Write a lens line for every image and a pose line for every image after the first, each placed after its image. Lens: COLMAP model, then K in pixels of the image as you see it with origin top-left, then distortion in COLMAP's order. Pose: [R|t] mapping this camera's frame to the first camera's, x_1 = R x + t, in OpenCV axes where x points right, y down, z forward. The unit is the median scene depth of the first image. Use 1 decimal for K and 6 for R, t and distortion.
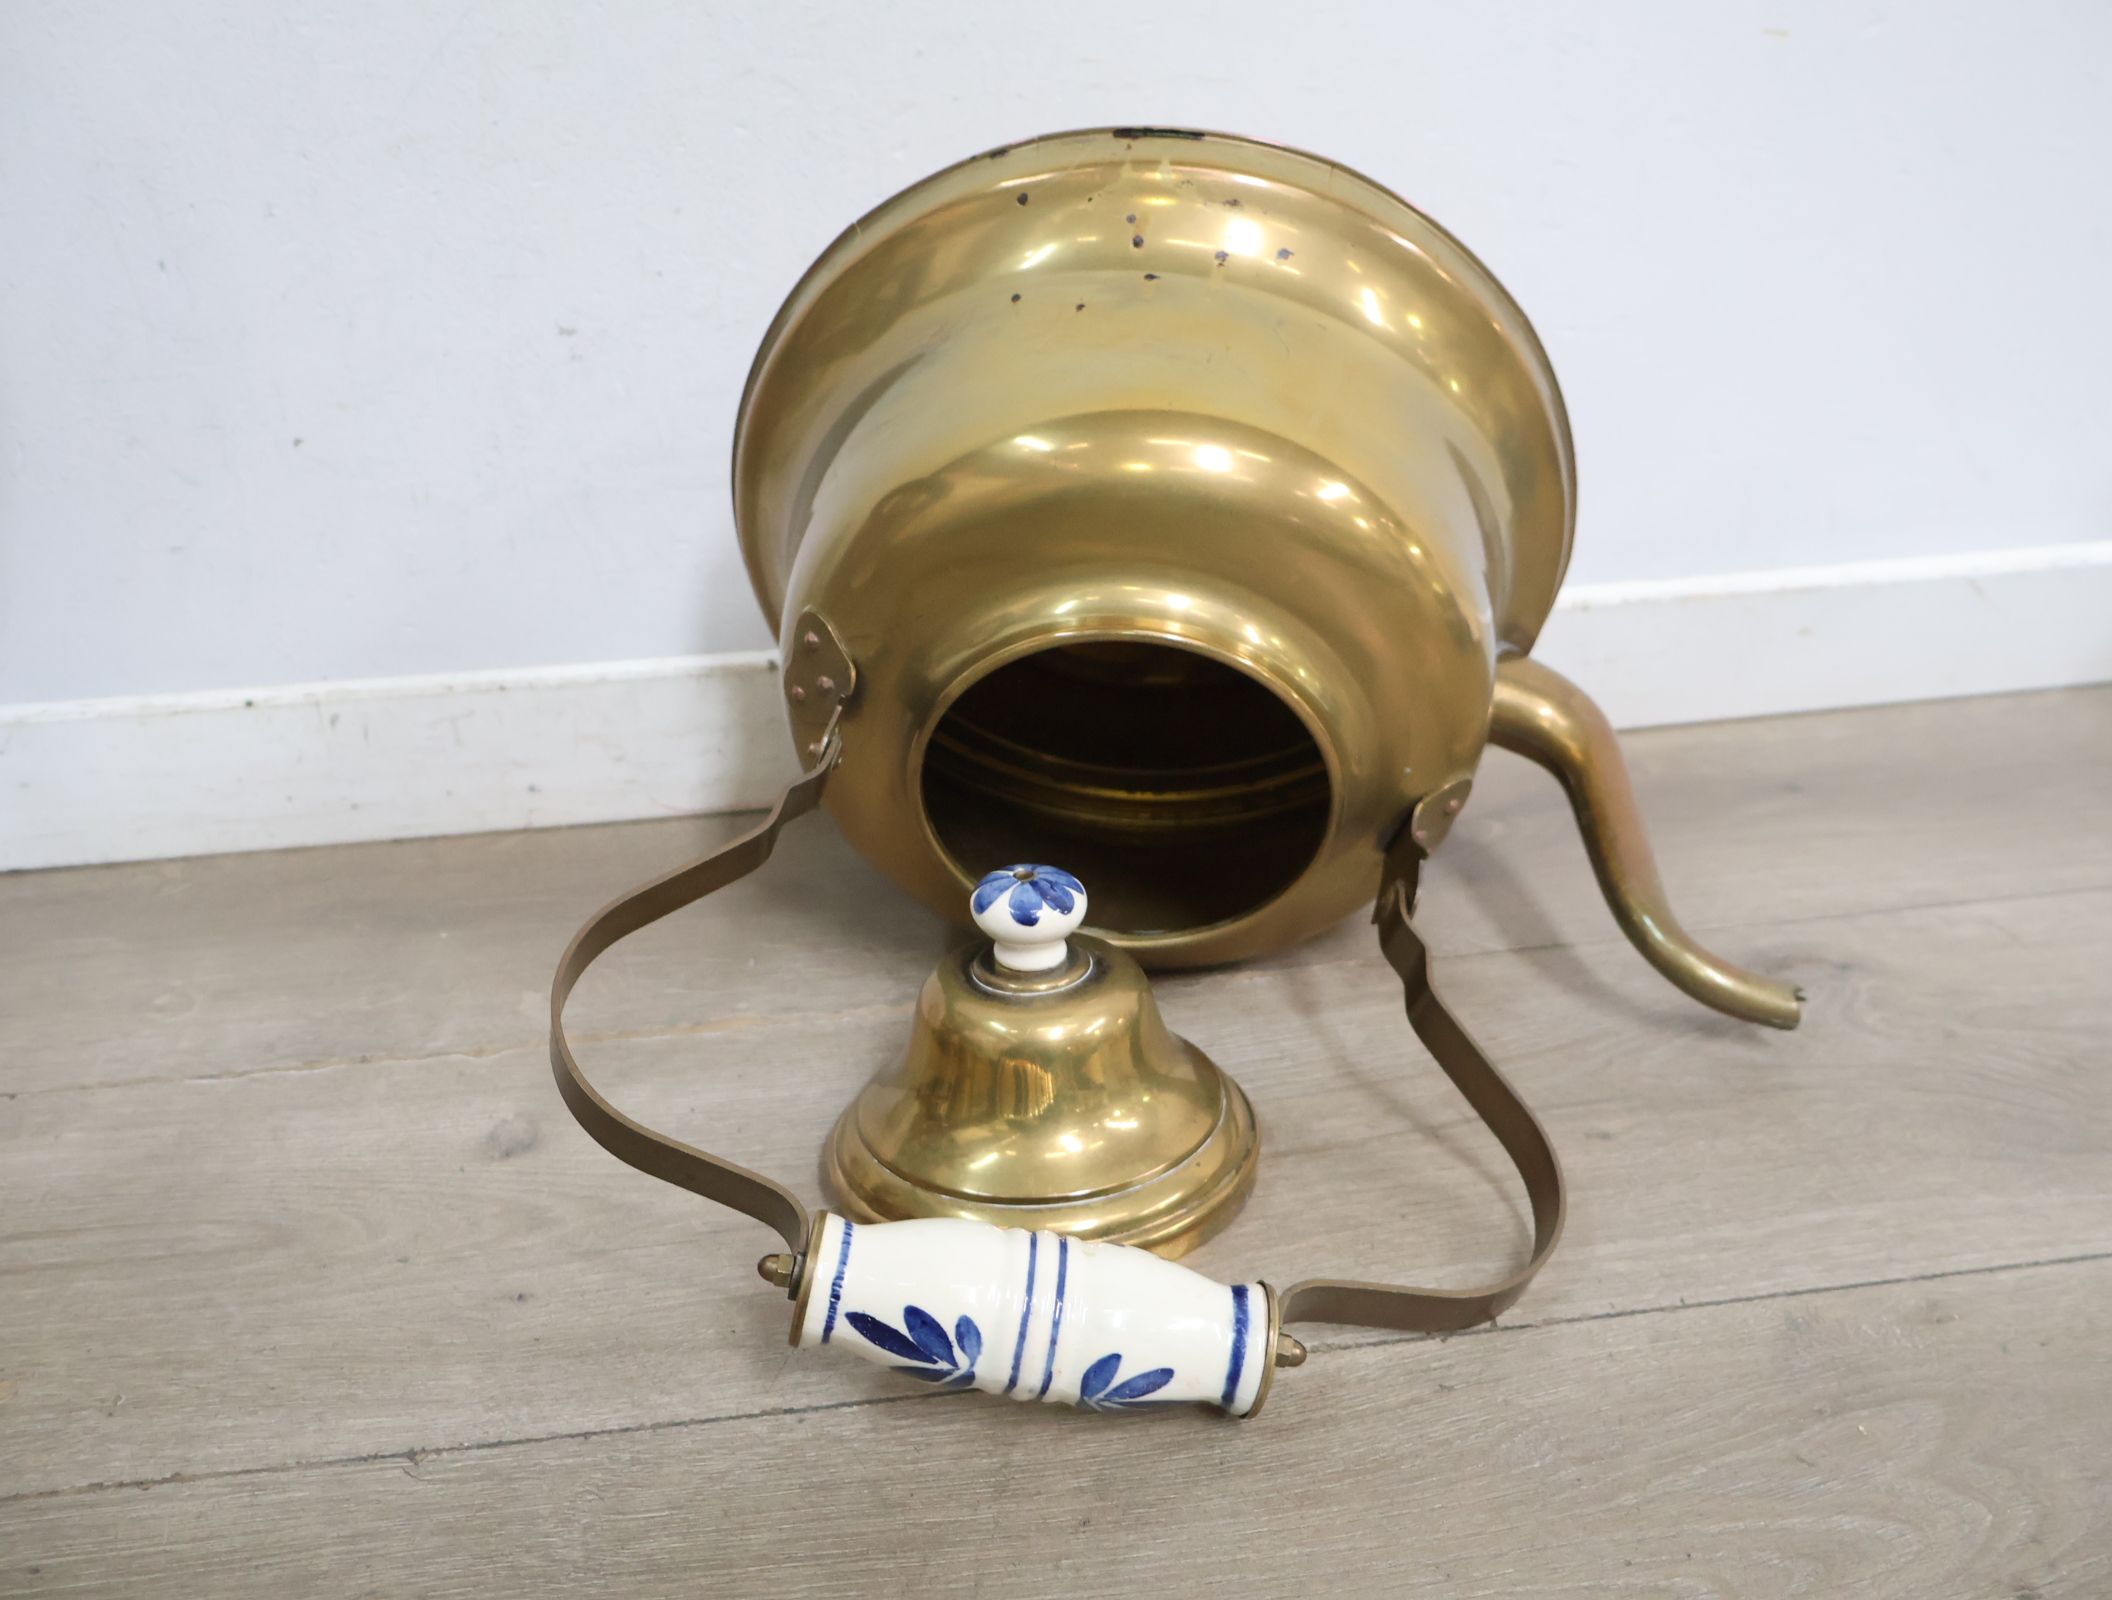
lens RADIAL K [[2031.1, 0, 1063.8], [0, 2031.1, 814.0], [0, 0, 1]] dist [0.009214, 0.000000]
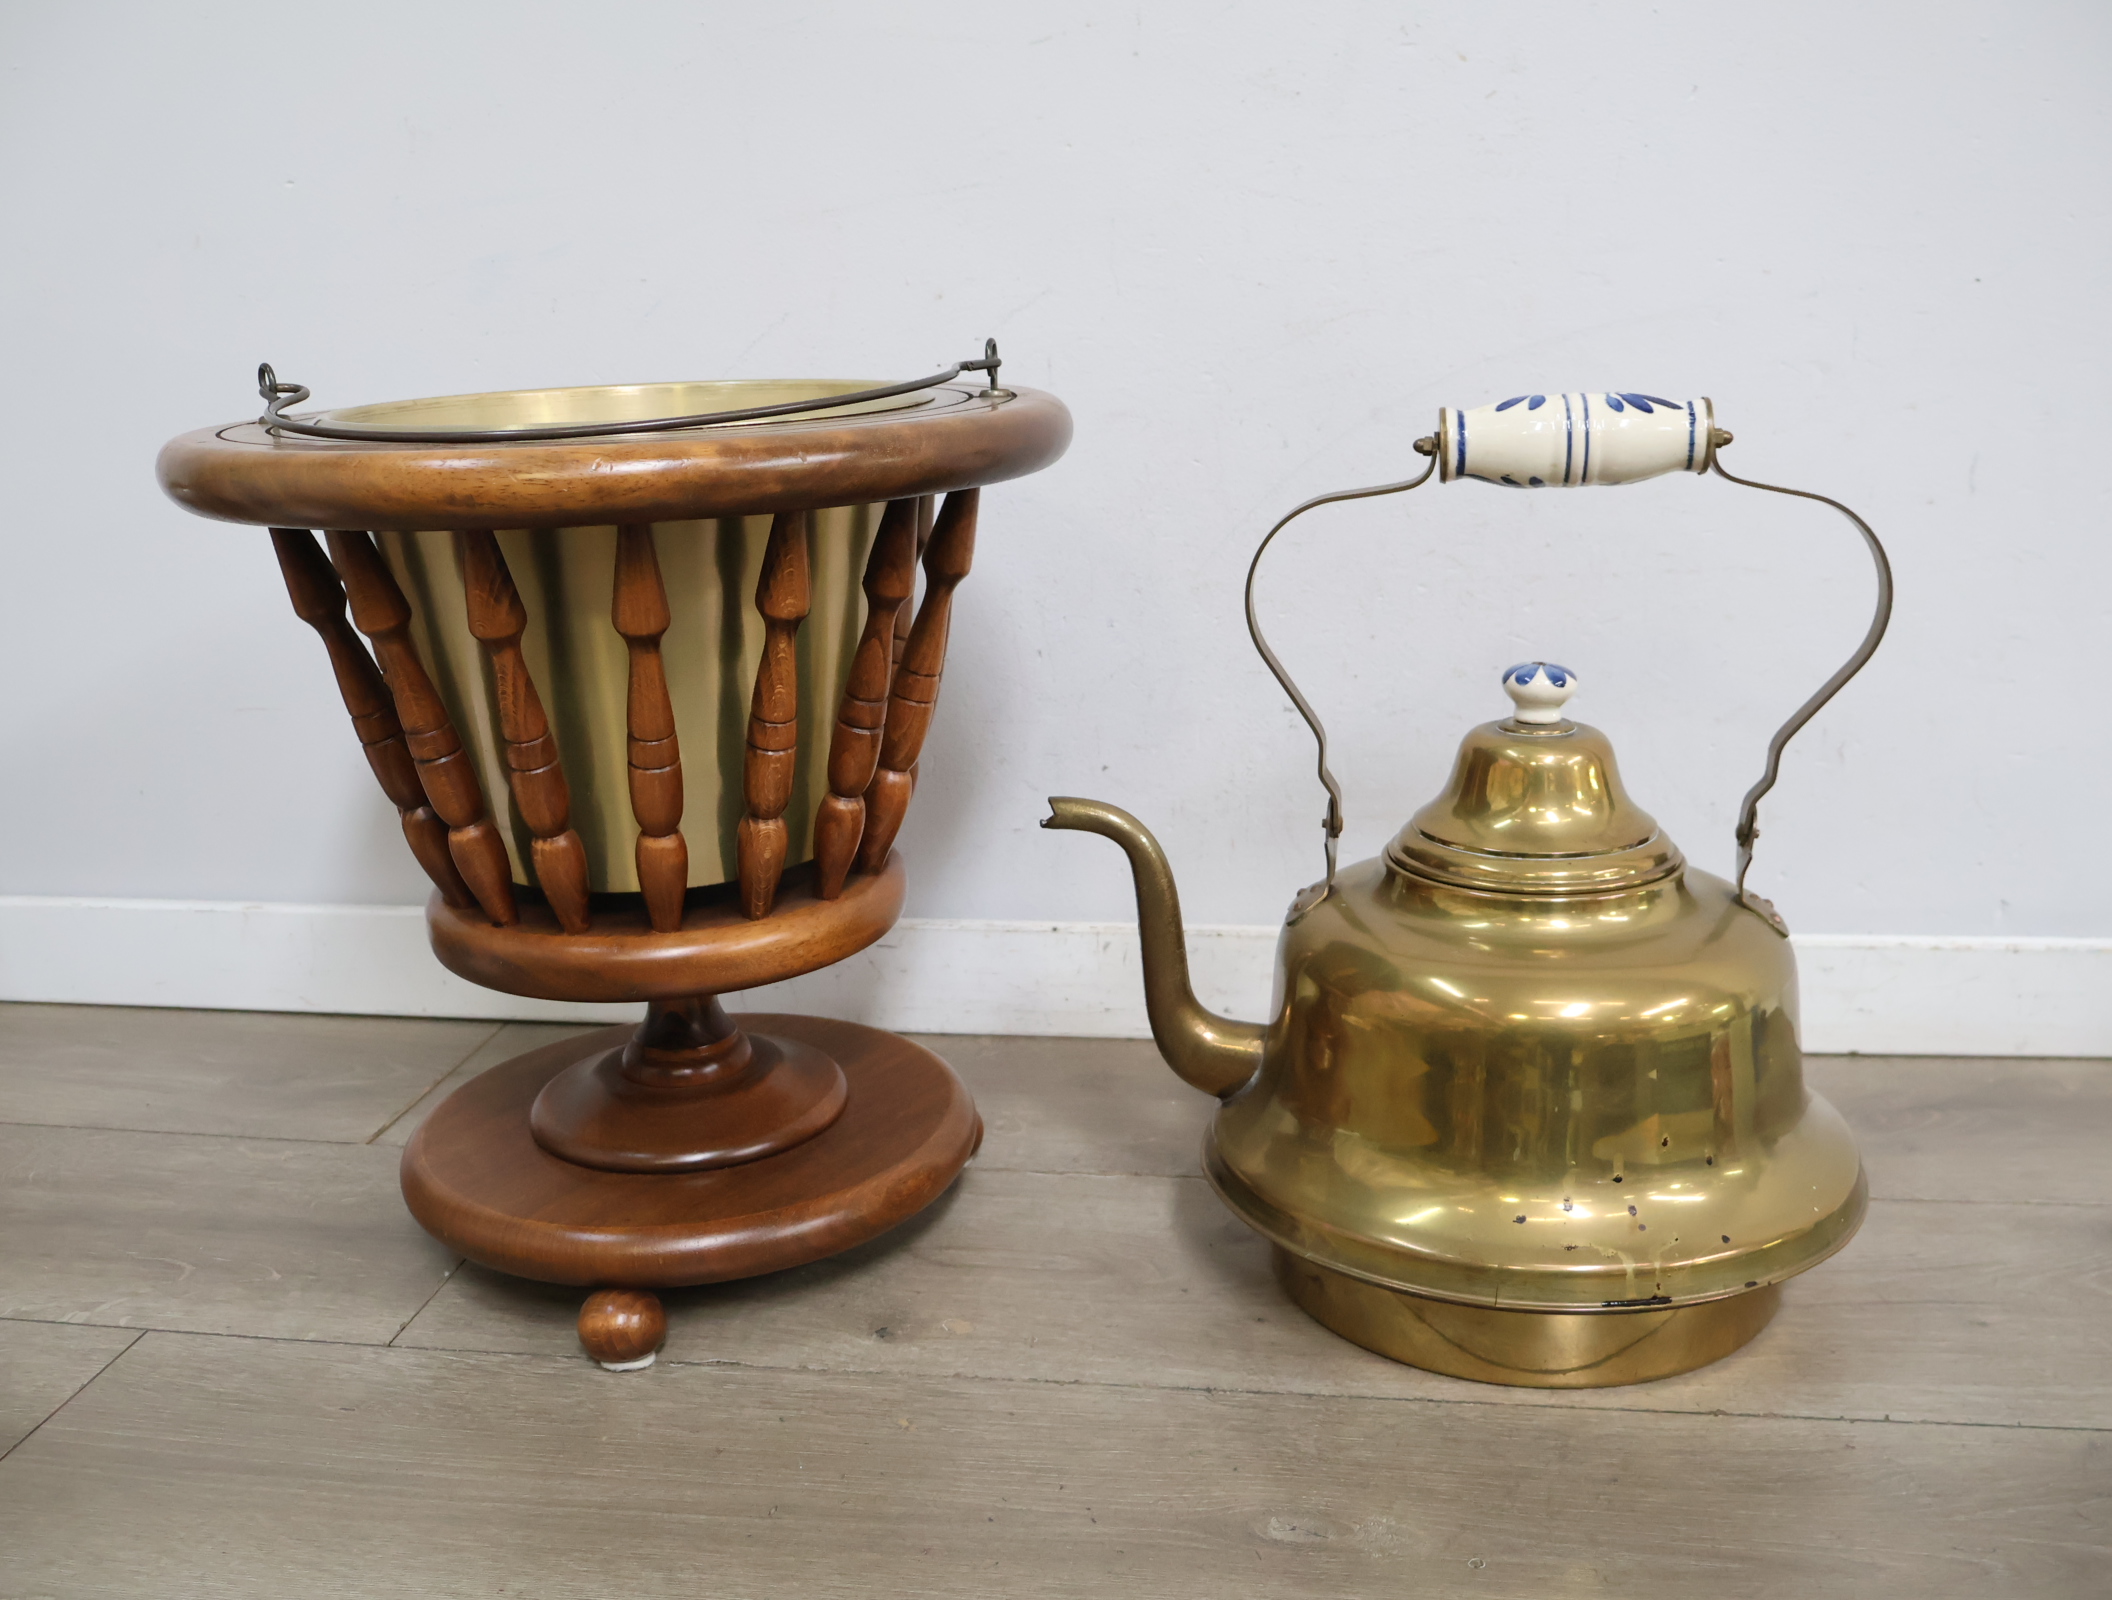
lens RADIAL K [[2031.1, 0, 1058.2], [0, 2031.1, 808.3], [0, 0, 1]] dist [0.009214, 0.000000]
pose [[0.967534, 0.081382, -0.239279, -0.063792], [-0.111218, 0.987243, -0.113941, 0.033943], [0.226954, 0.136854, 0.964242, -0.666161]]
